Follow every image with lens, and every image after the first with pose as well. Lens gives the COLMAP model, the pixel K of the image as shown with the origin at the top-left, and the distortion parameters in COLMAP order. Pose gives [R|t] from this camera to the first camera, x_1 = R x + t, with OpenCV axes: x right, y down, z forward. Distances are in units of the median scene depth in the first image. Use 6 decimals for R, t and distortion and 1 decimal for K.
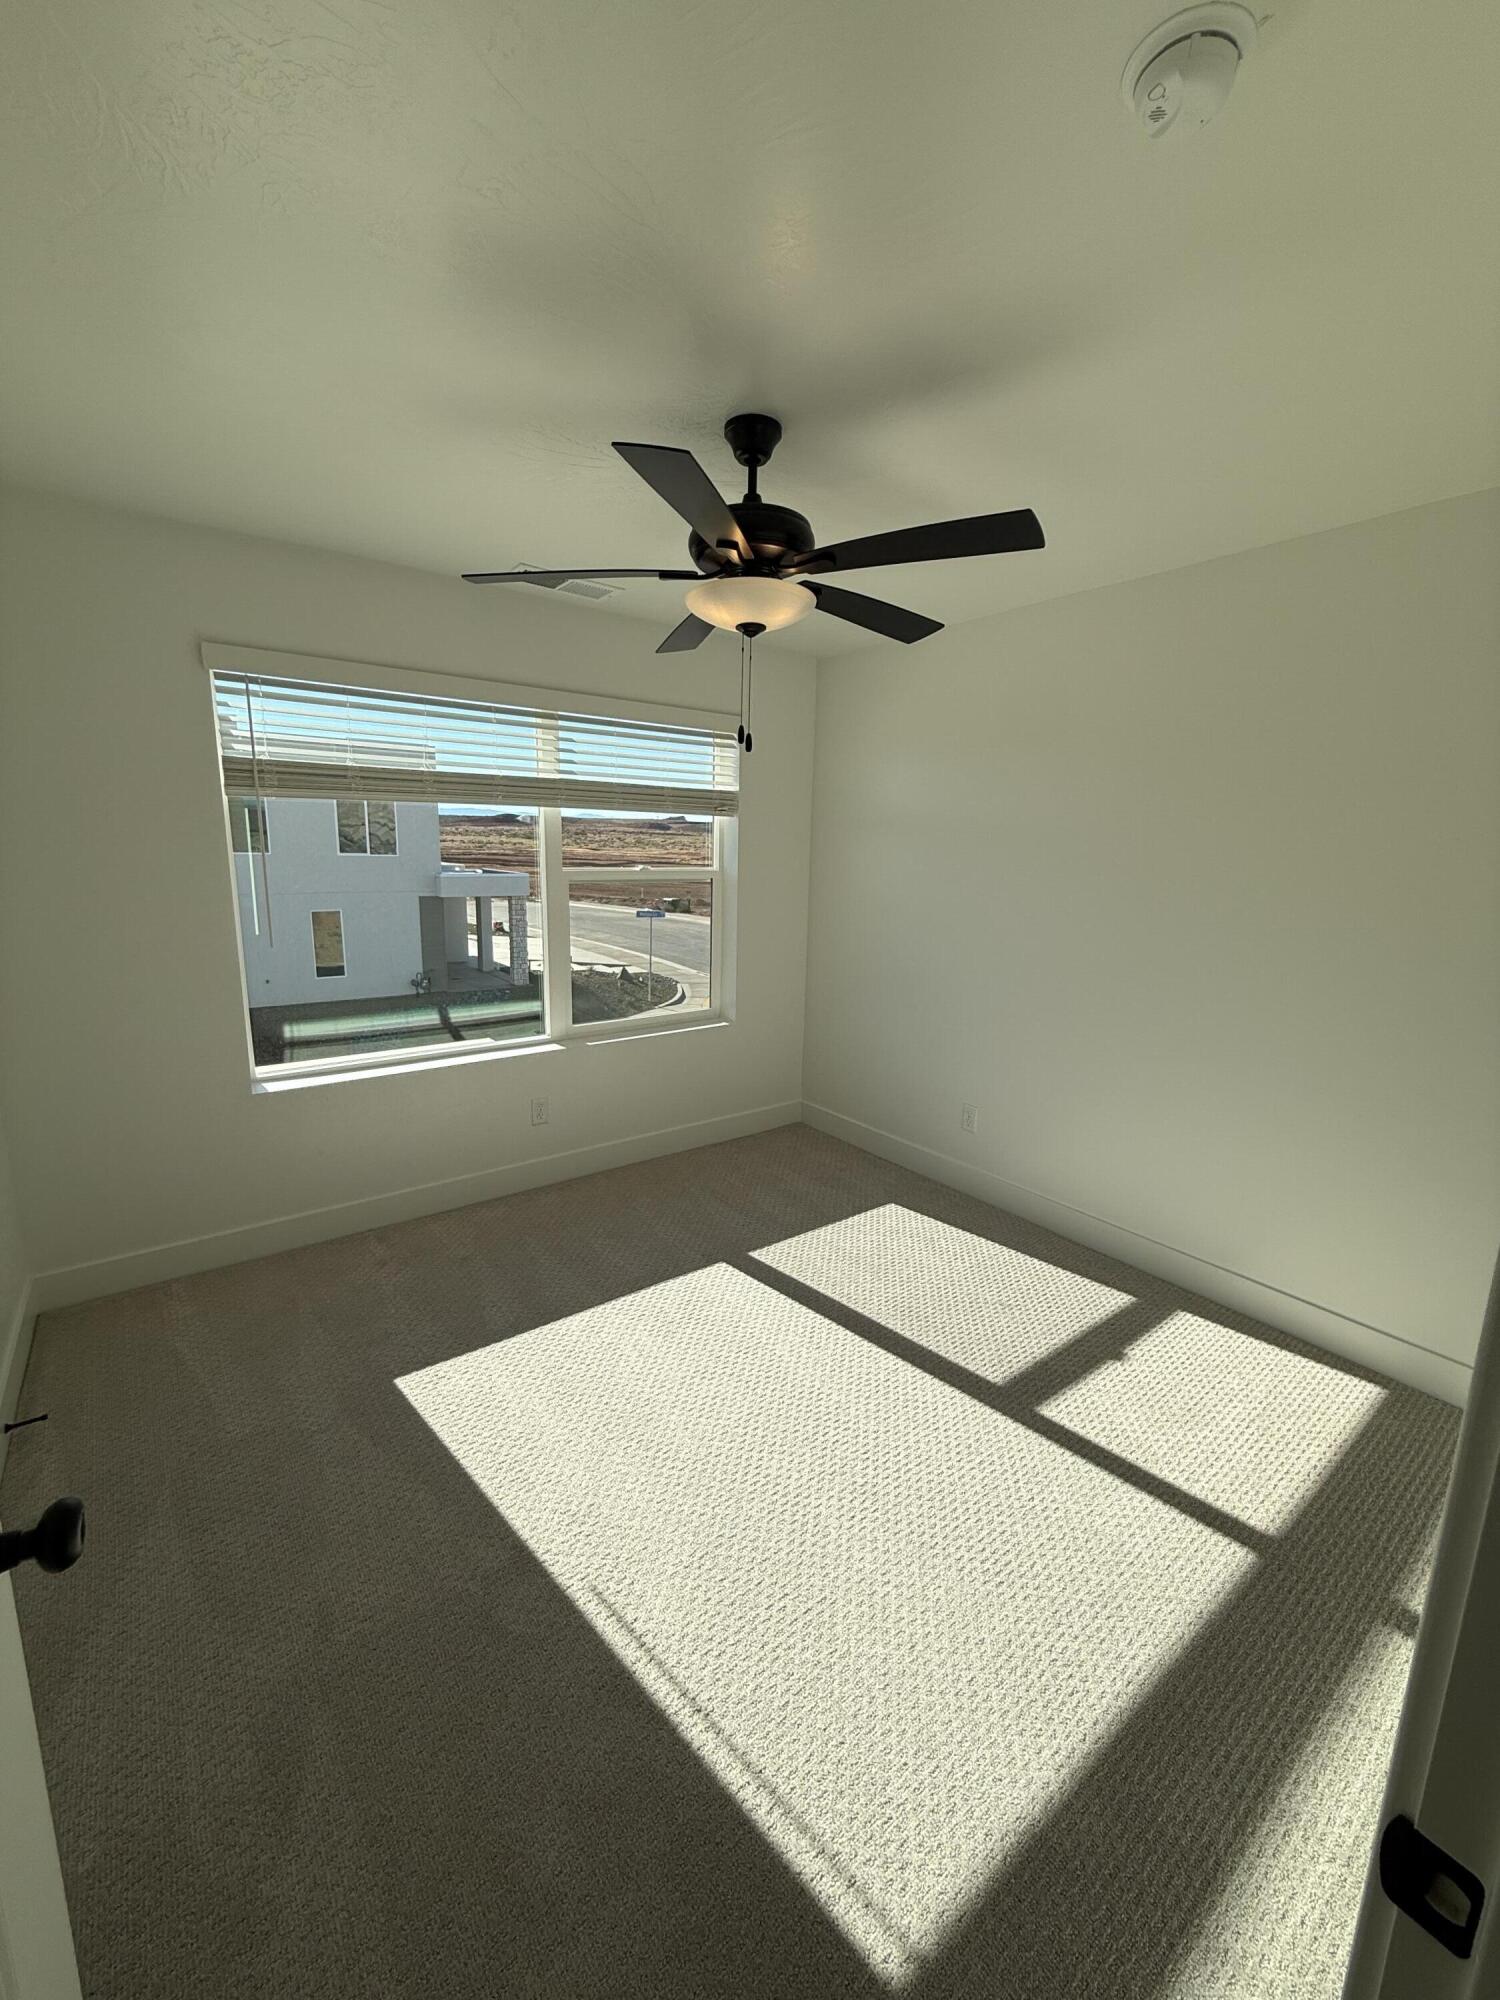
lens RADIAL K [[803.1, 0, 750.0], [0, 803.1, 1000.0], [0, 0, 1]] dist [0.000969, -0.000335]
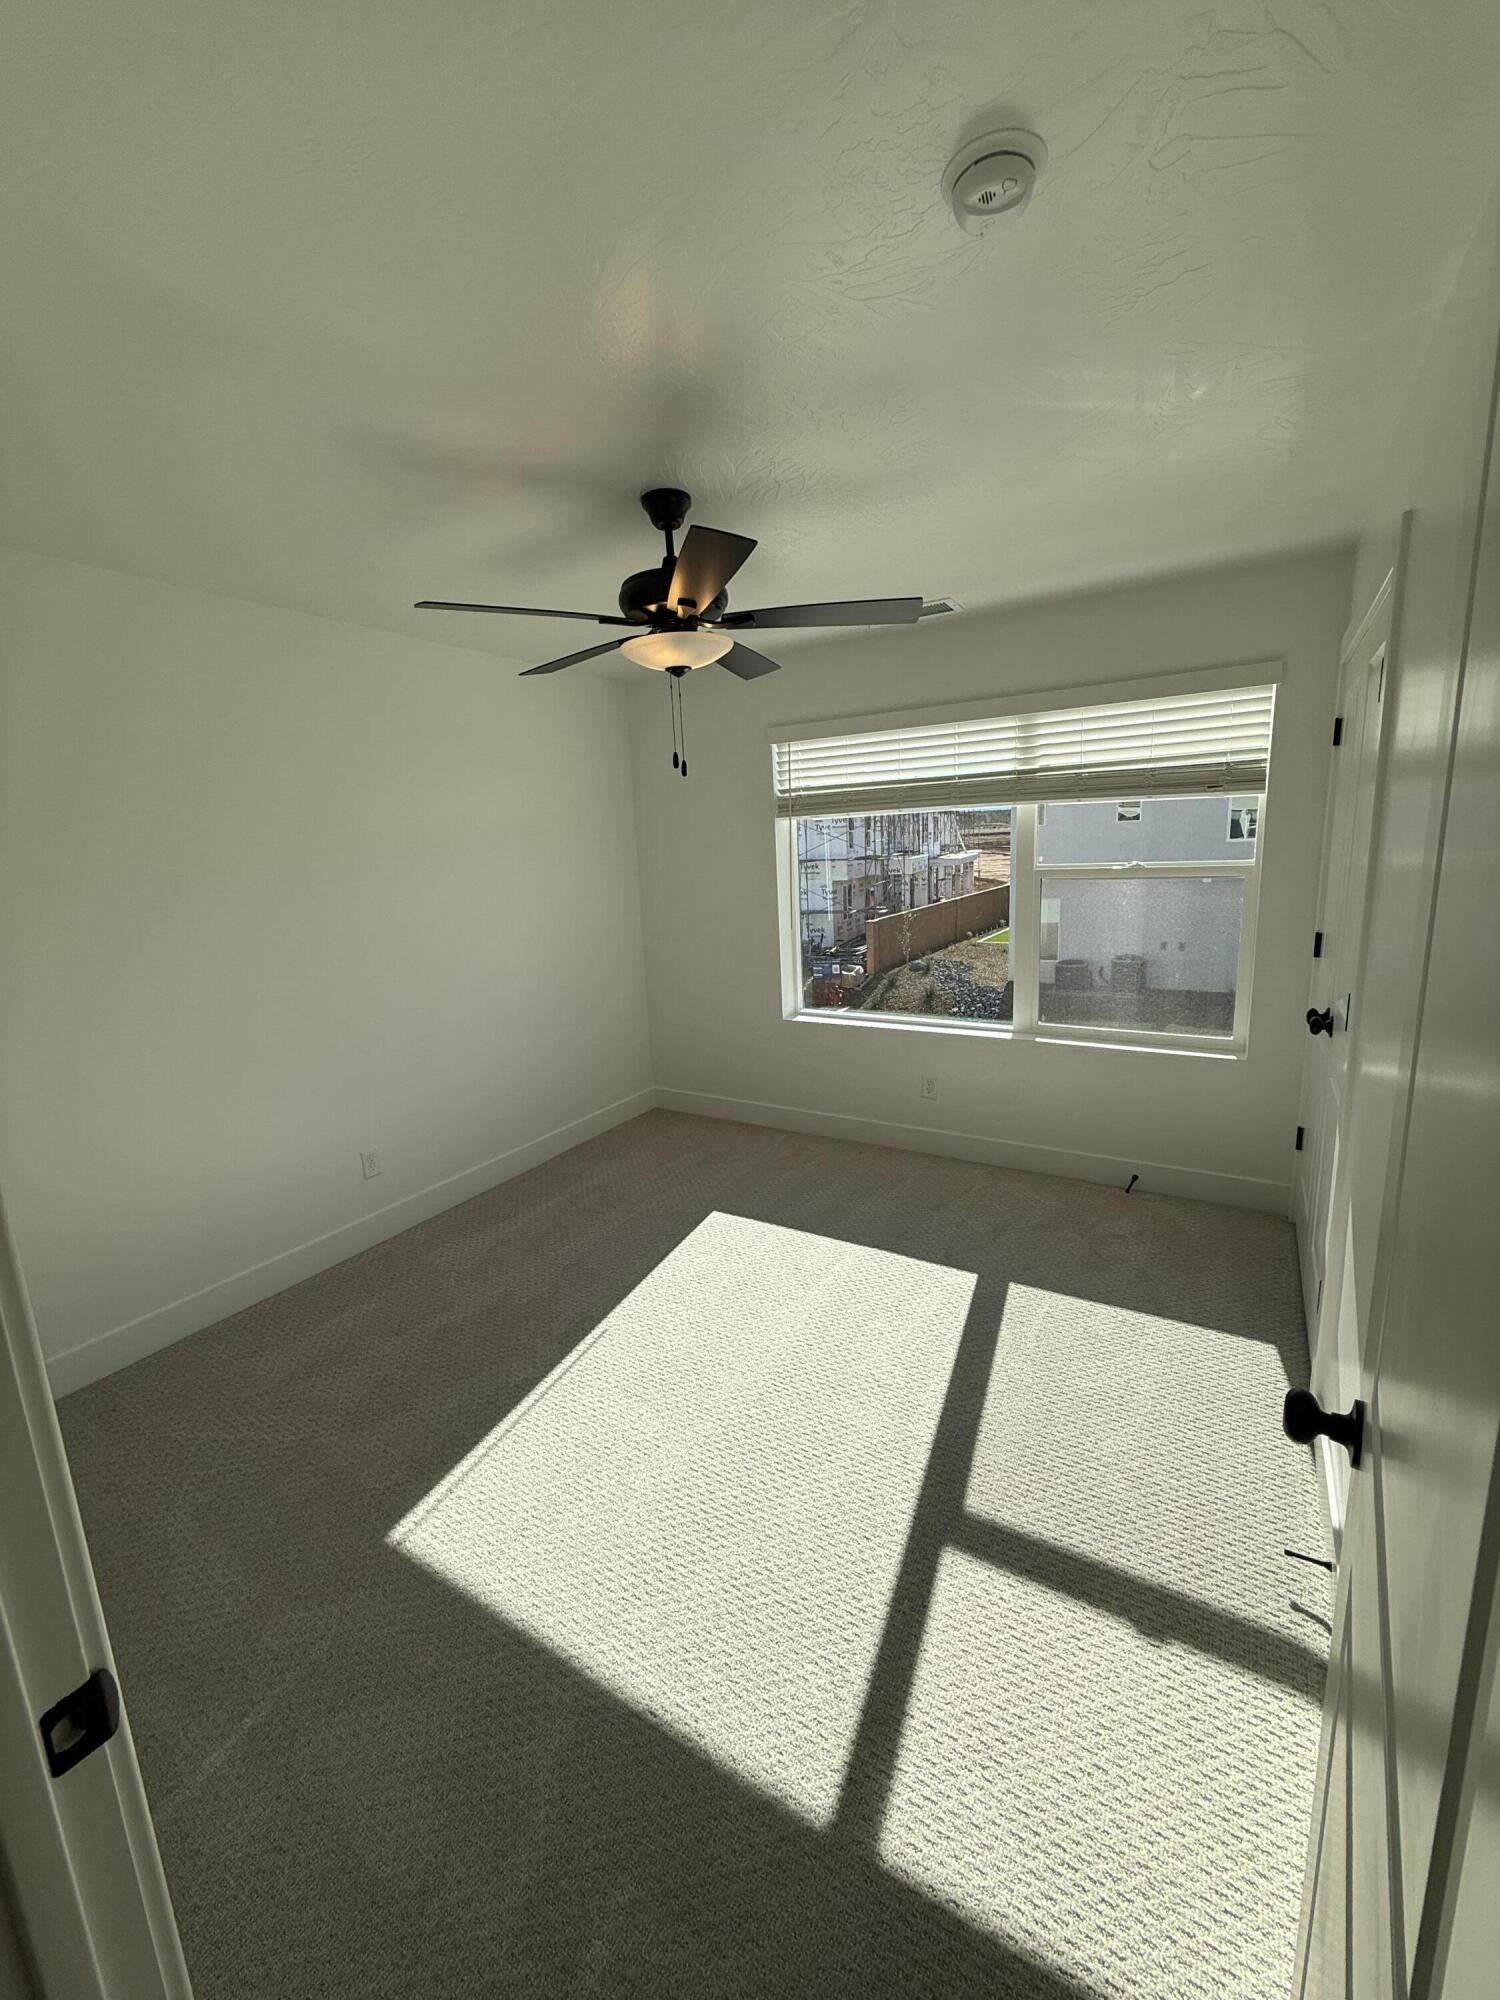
lens RADIAL K [[803.1, 0, 750.0], [0, 803.1, 1000.0], [0, 0, 1]] dist [0.000969, -0.000335]
pose [[0.390847, 0.139248, -0.909862, 0.846567], [-0.131095, 0.986835, 0.094714, -0.063370], [0.911072, 0.082259, 0.403956, 0.426077]]
